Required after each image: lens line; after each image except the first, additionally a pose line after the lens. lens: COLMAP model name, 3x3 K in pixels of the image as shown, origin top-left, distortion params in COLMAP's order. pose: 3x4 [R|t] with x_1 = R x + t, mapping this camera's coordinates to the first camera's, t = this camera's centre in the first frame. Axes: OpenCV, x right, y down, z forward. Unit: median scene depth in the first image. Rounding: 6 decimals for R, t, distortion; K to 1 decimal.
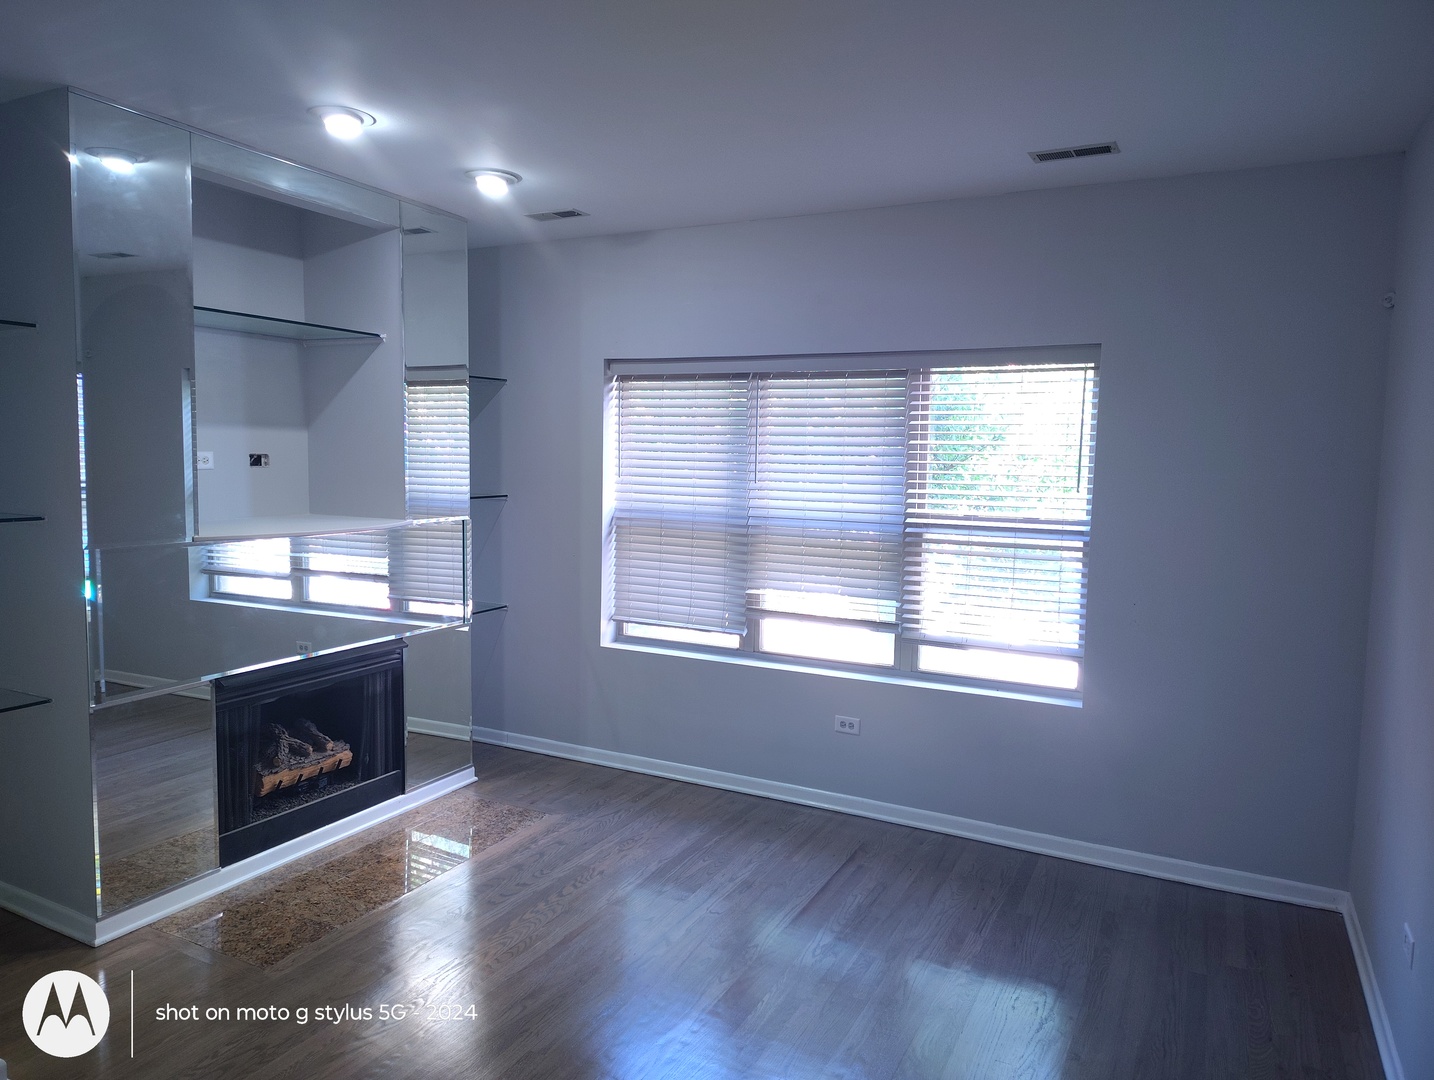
lens RADIAL K [[990.2, 0, 717.3], [0, 990.2, 532.7], [0, 0, 1]] dist [0.027830, -0.038878]
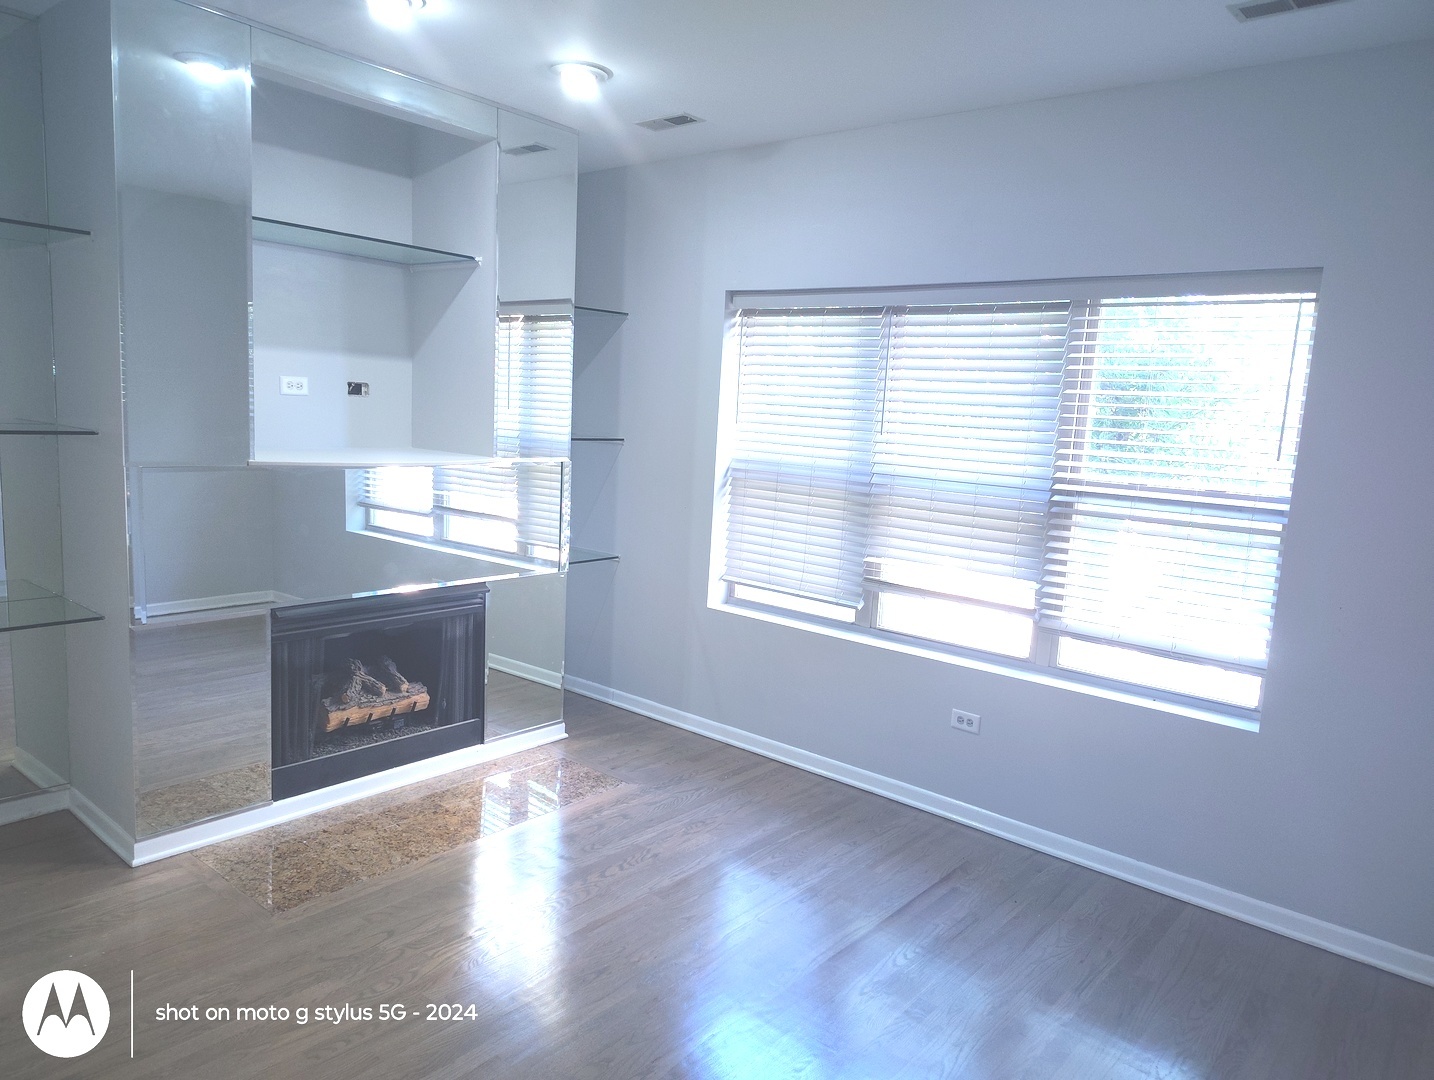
lens RADIAL K [[990.2, 0, 716.7], [0, 990.2, 549.3], [0, 0, 1]] dist [0.027830, -0.038878]
pose [[0.973375, 0.066355, -0.219405, 0.103834], [-0.054255, 0.996679, 0.060730, 0.005143], [0.222706, -0.047209, 0.973742, 0.127615]]
